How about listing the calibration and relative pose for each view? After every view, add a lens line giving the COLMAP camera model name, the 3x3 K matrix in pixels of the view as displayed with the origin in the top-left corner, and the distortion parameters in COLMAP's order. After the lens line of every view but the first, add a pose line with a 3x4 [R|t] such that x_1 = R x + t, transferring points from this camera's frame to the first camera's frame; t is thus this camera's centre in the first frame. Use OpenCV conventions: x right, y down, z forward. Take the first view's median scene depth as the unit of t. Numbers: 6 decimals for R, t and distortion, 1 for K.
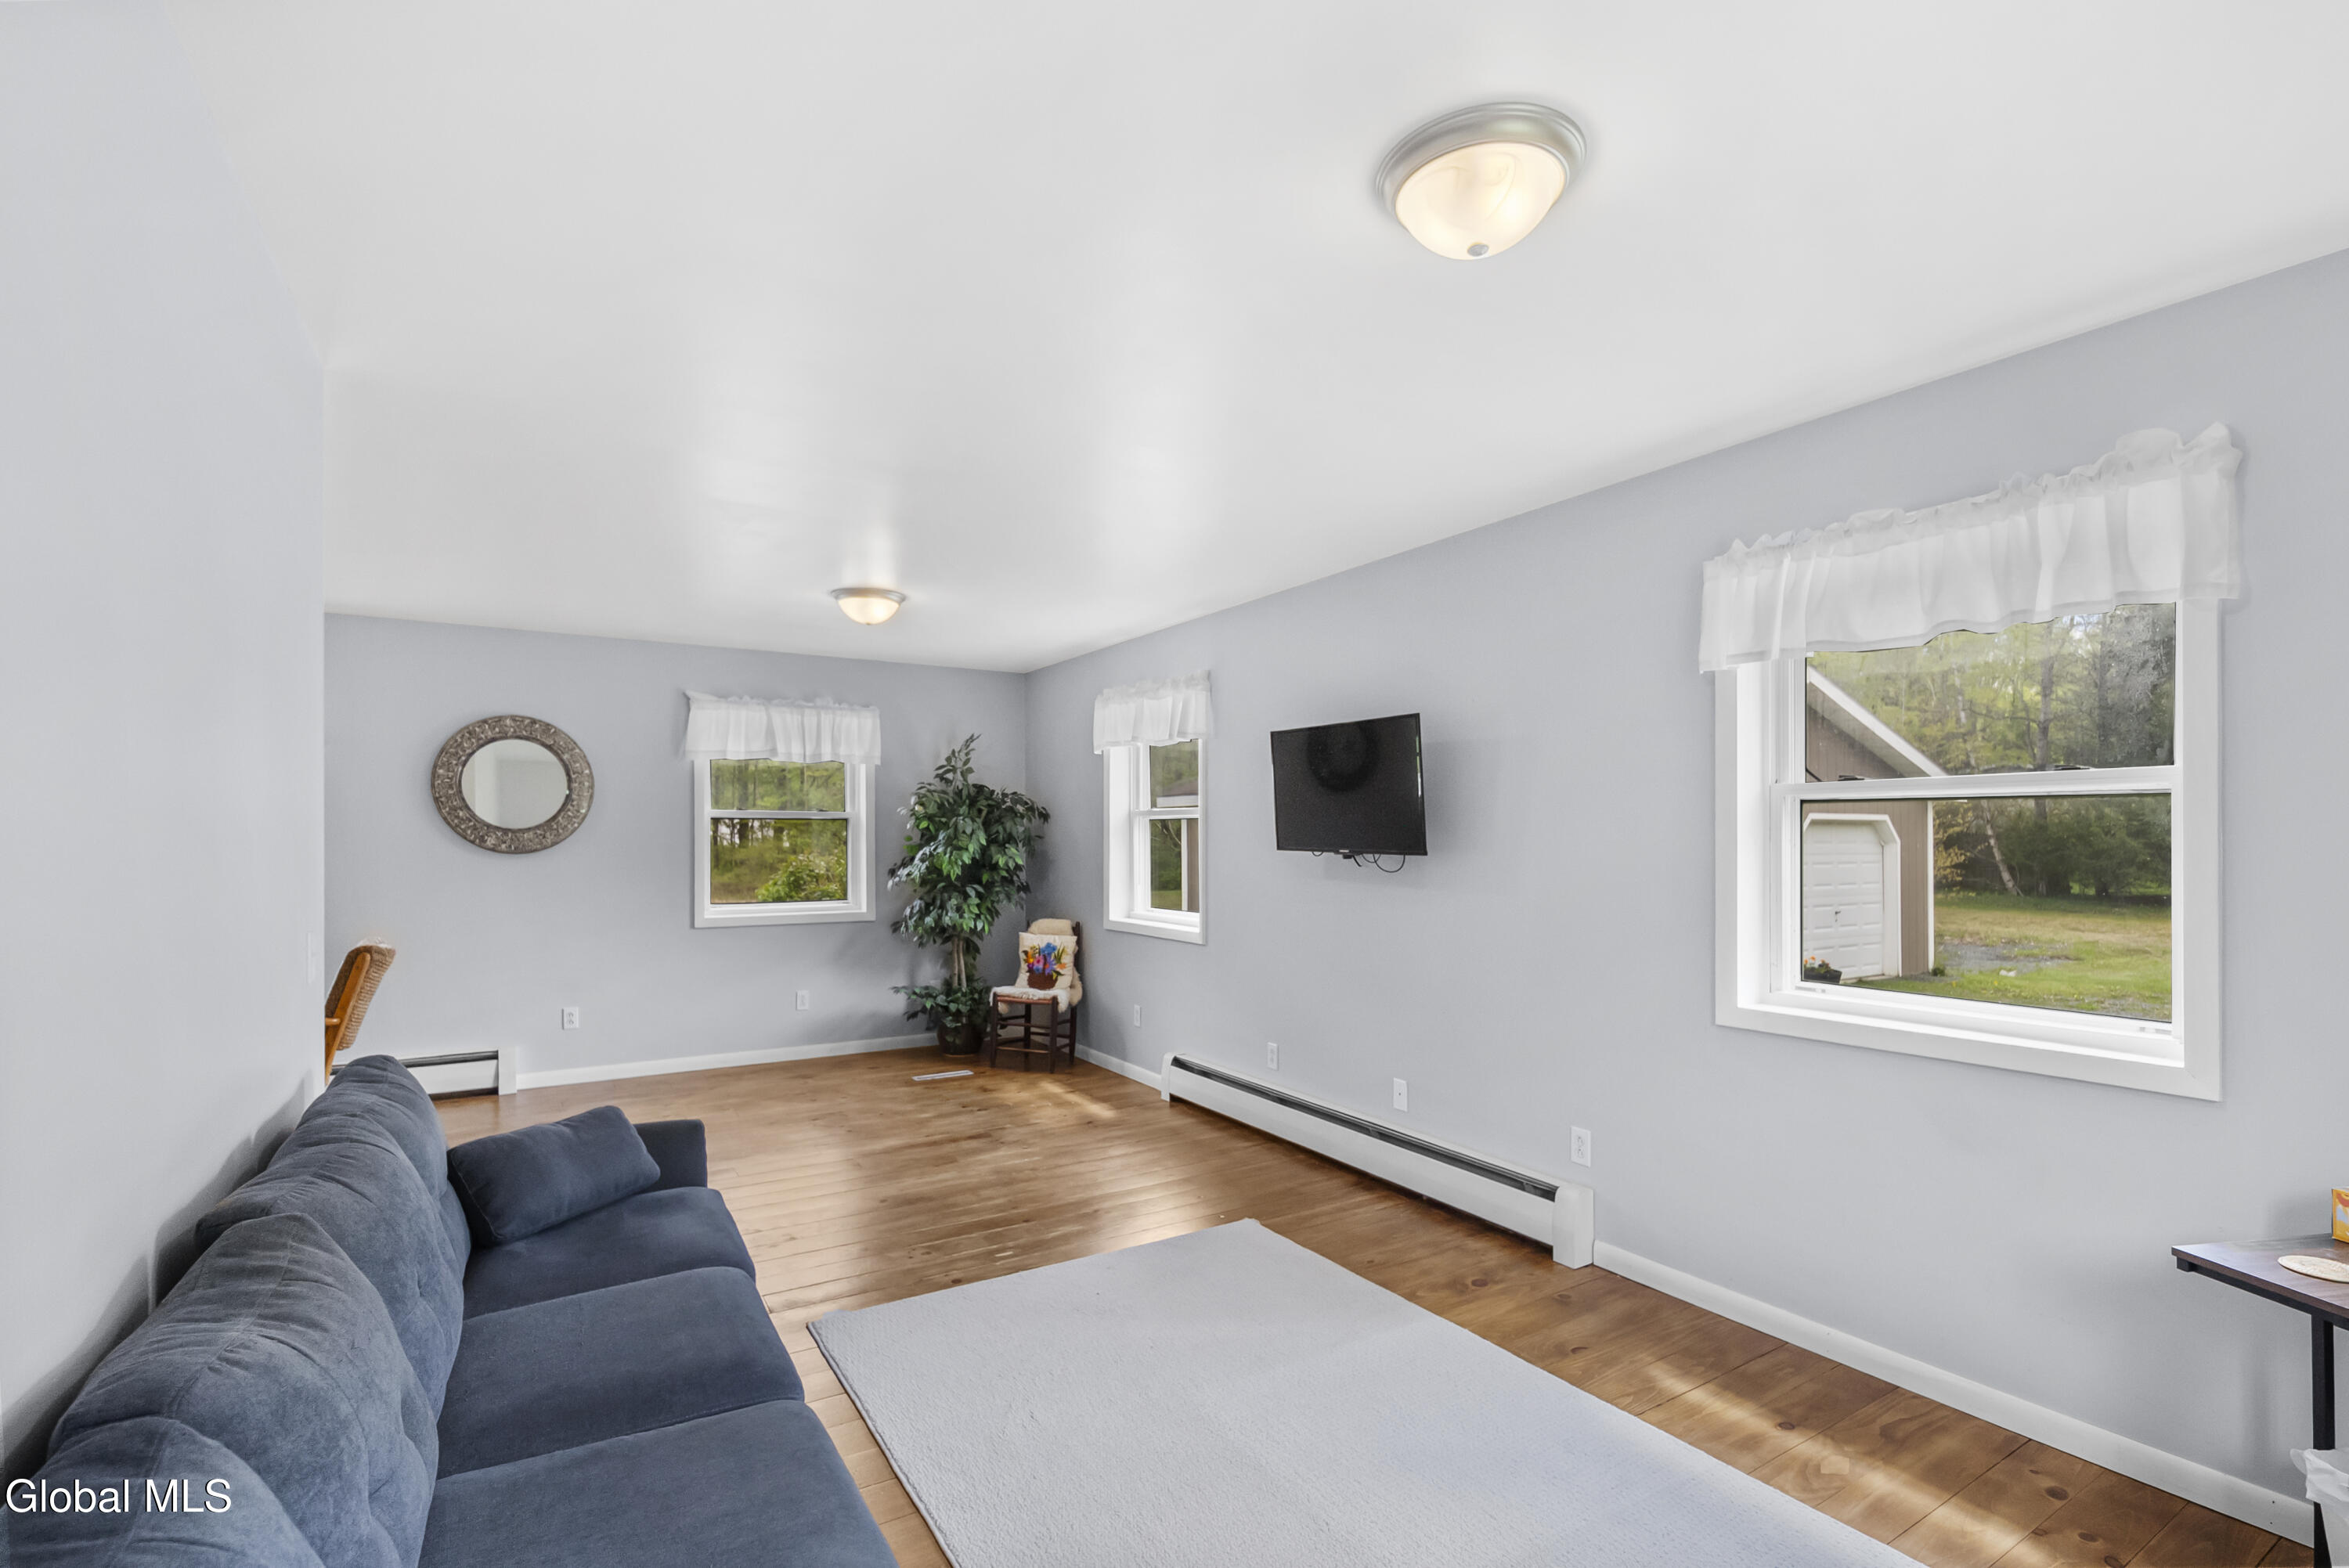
lens RADIAL K [[1081.6, 0, 1176.9], [0, 1081.6, 833.4], [0, 0, 1]] dist [0.001630, 0.000401]
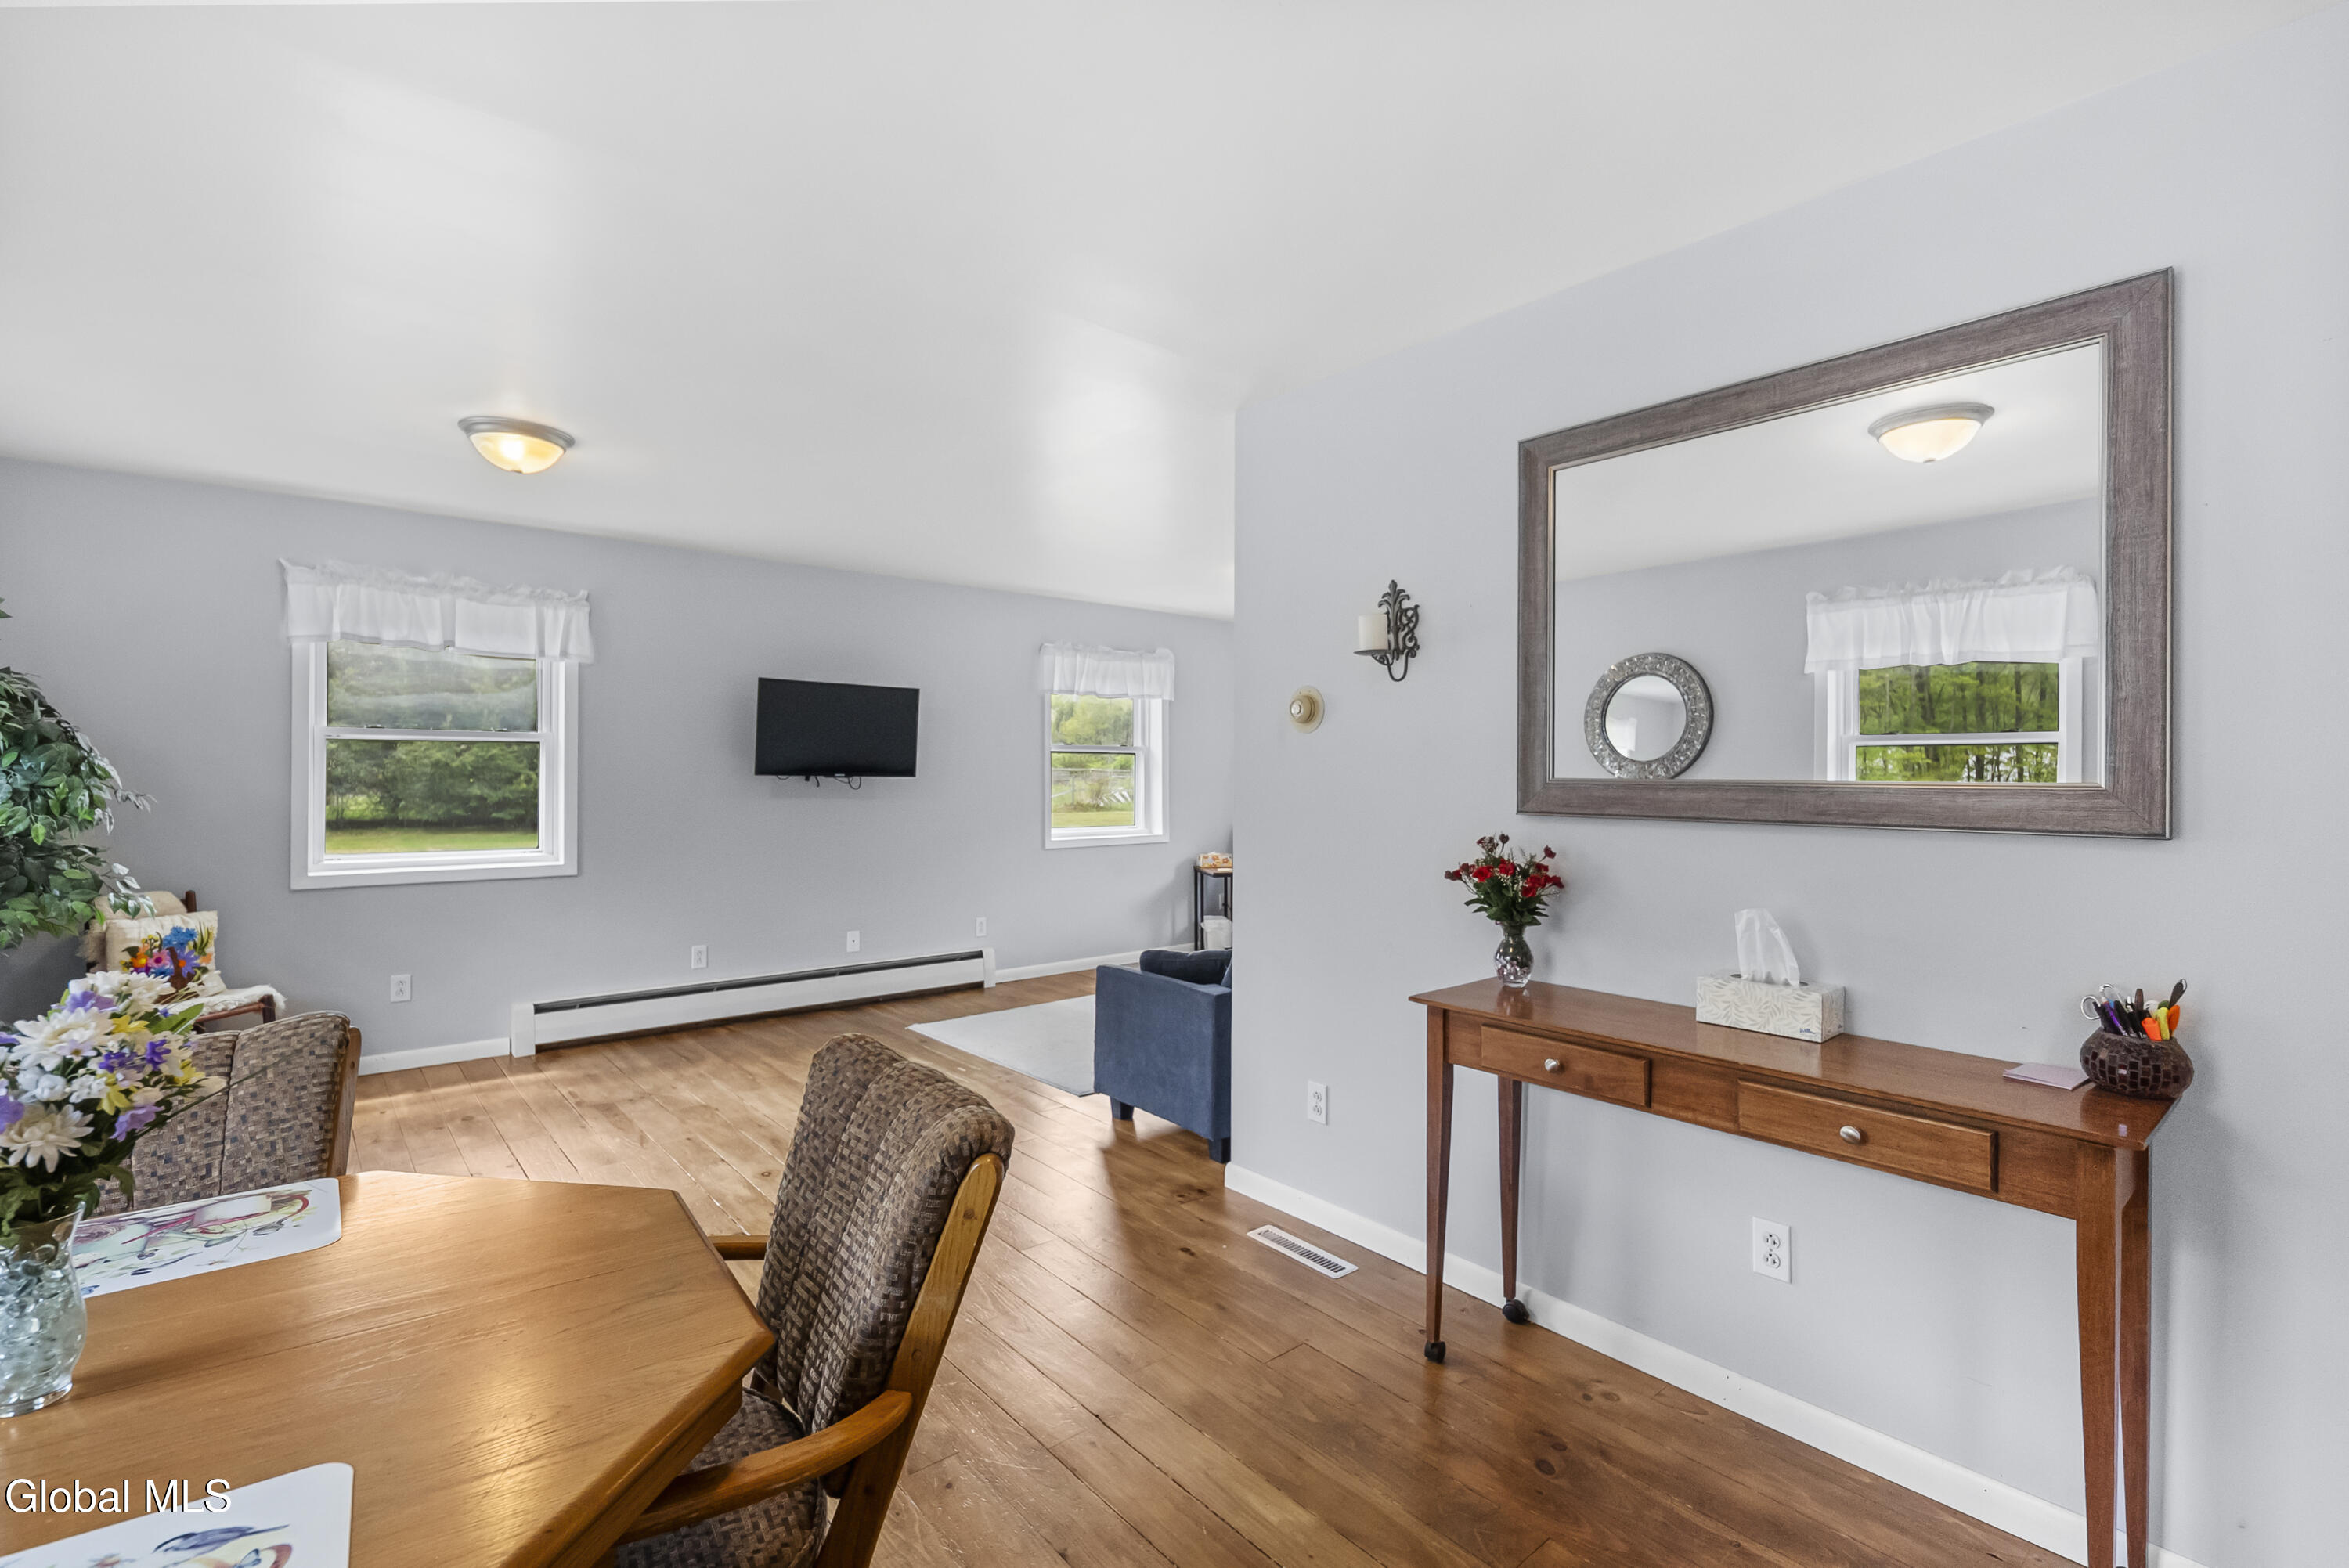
lens RADIAL K [[1032.2, 0, 1174.5], [0, 1032.2, 784.0], [0, 0, 1]] dist [-0.001481, -0.000076]
pose [[-0.162544, -0.007557, 0.986672, -1.511676], [-0.002697, 0.999970, 0.007215, 0.020482], [-0.986698, -0.001488, -0.162560, 0.973577]]
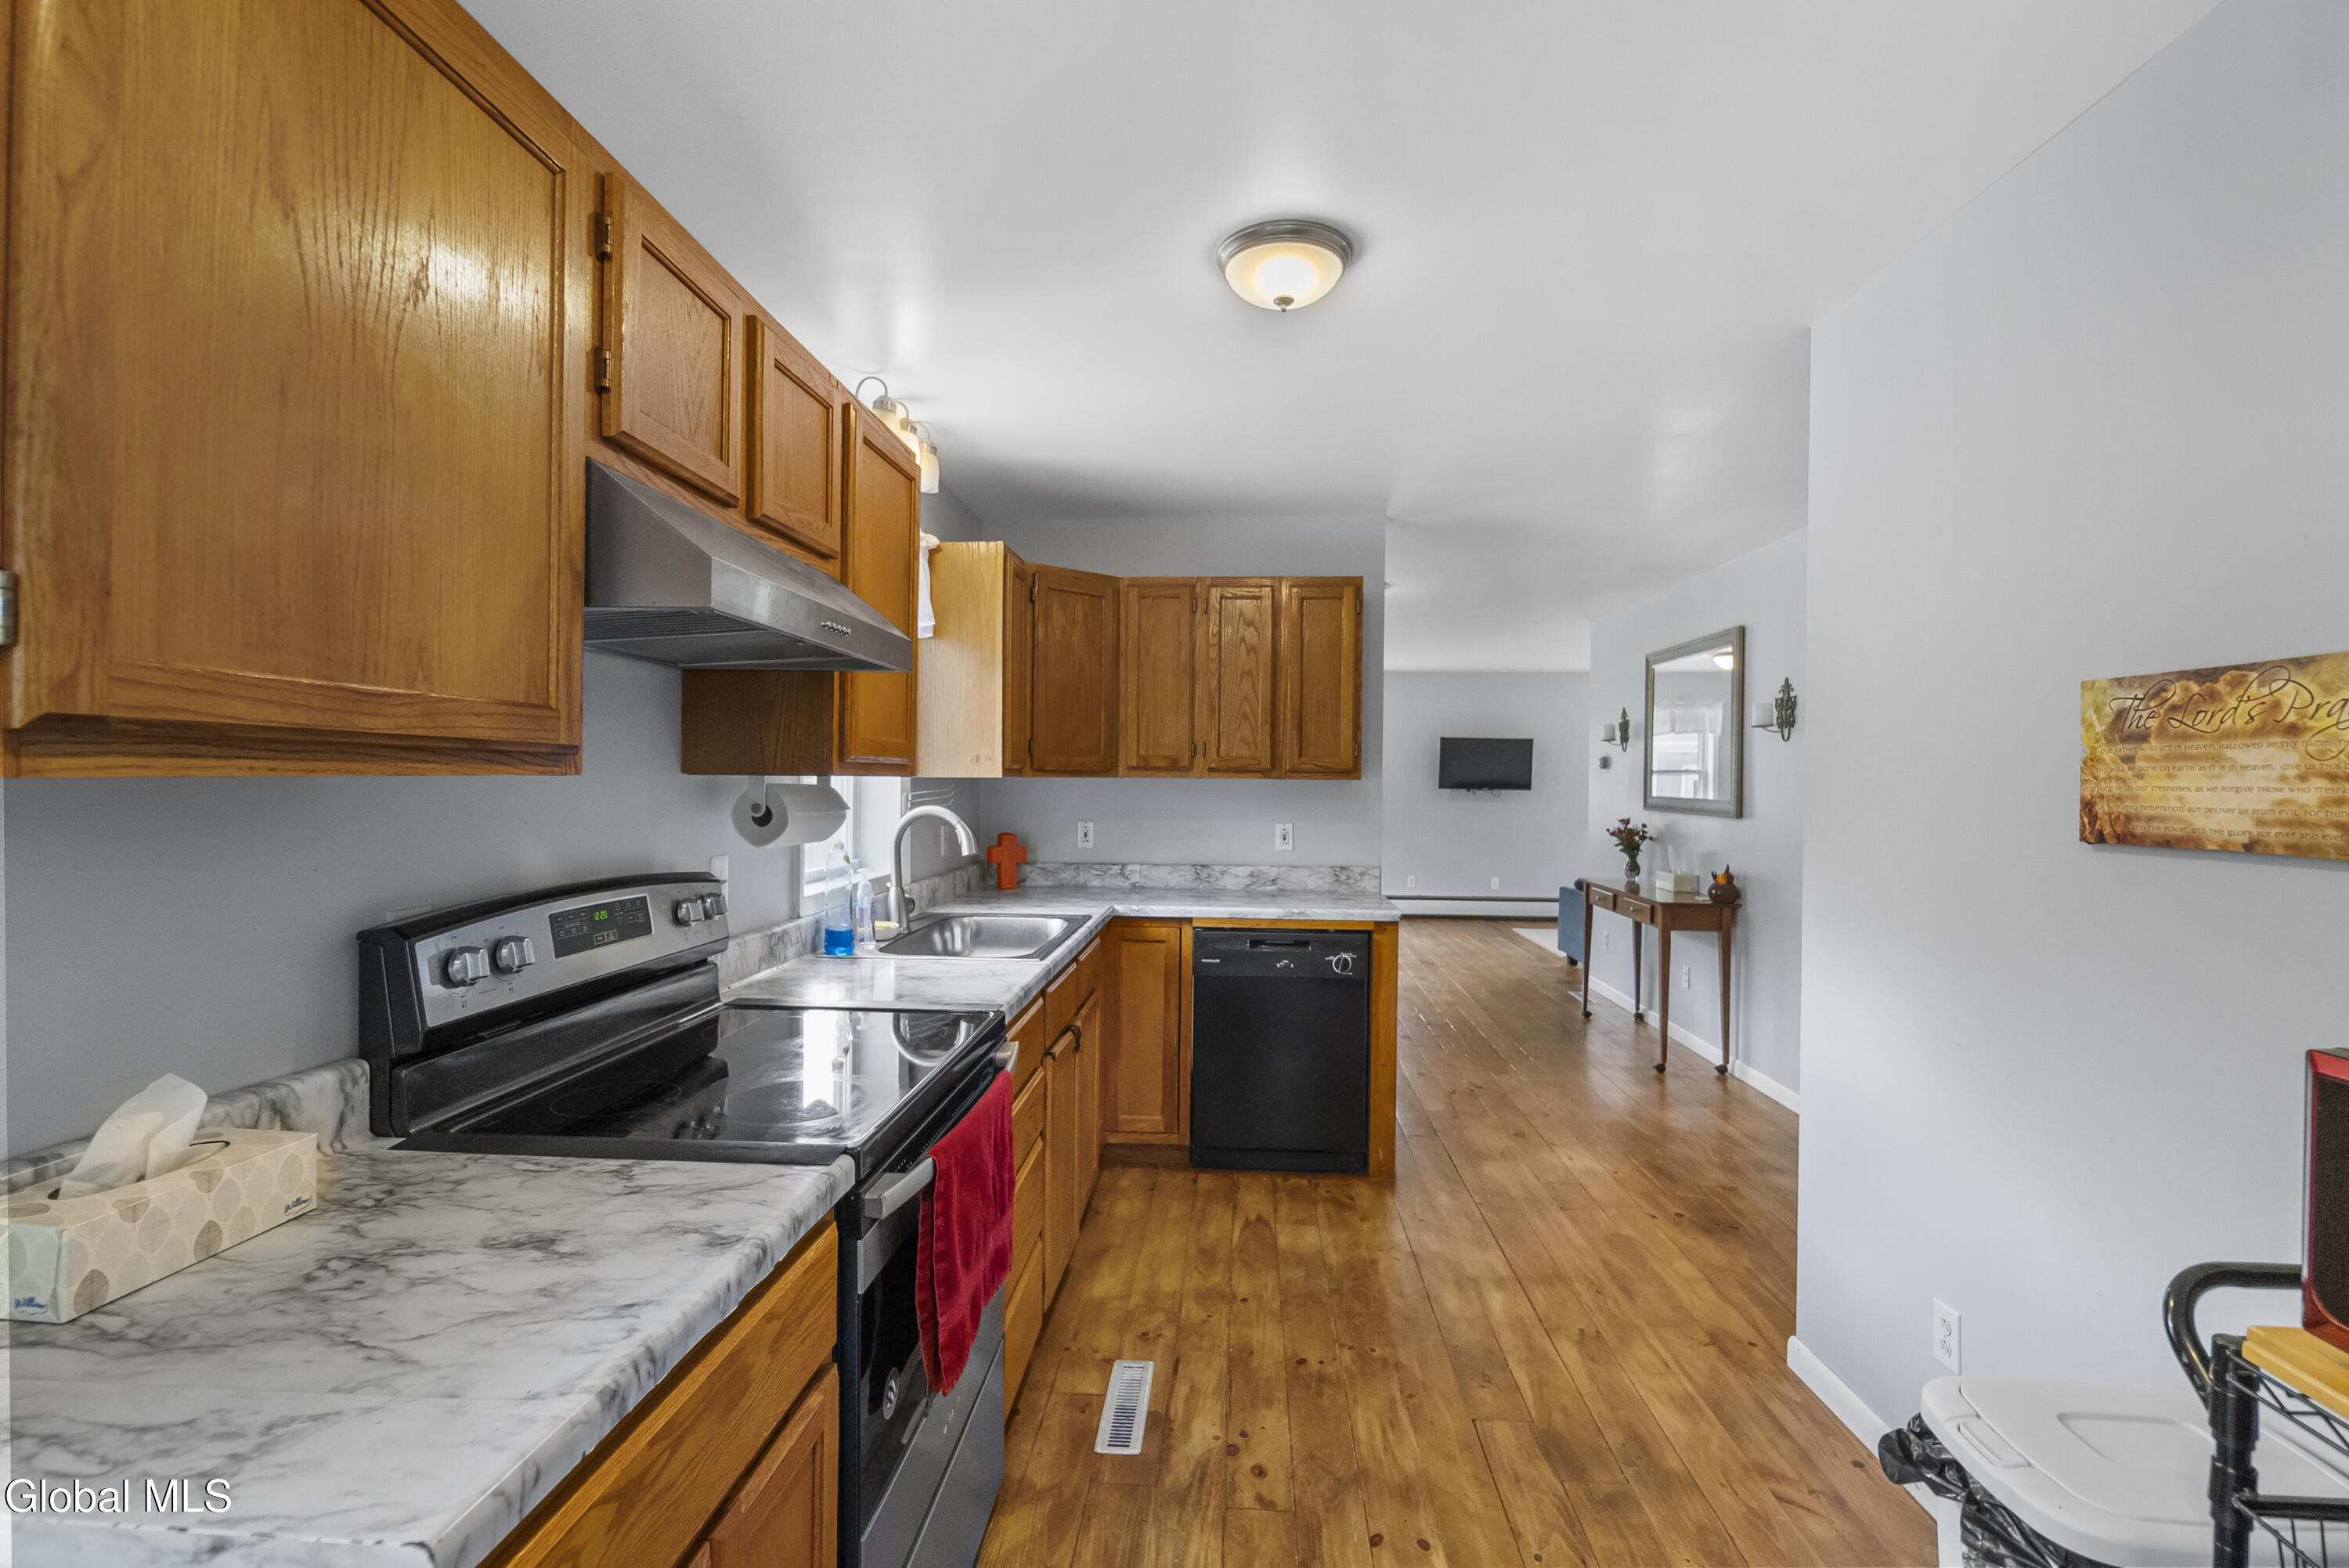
lens RADIAL K [[1067.9, 0, 1162.6], [0, 1067.9, 807.2], [0, 0, 1]] dist [-0.000376, -0.000049]
pose [[0.589626, -0.016832, 0.807501, -2.841771], [-0.008003, 0.999612, 0.026680, -0.001507], [-0.807637, -0.022194, 0.589262, 0.164509]]
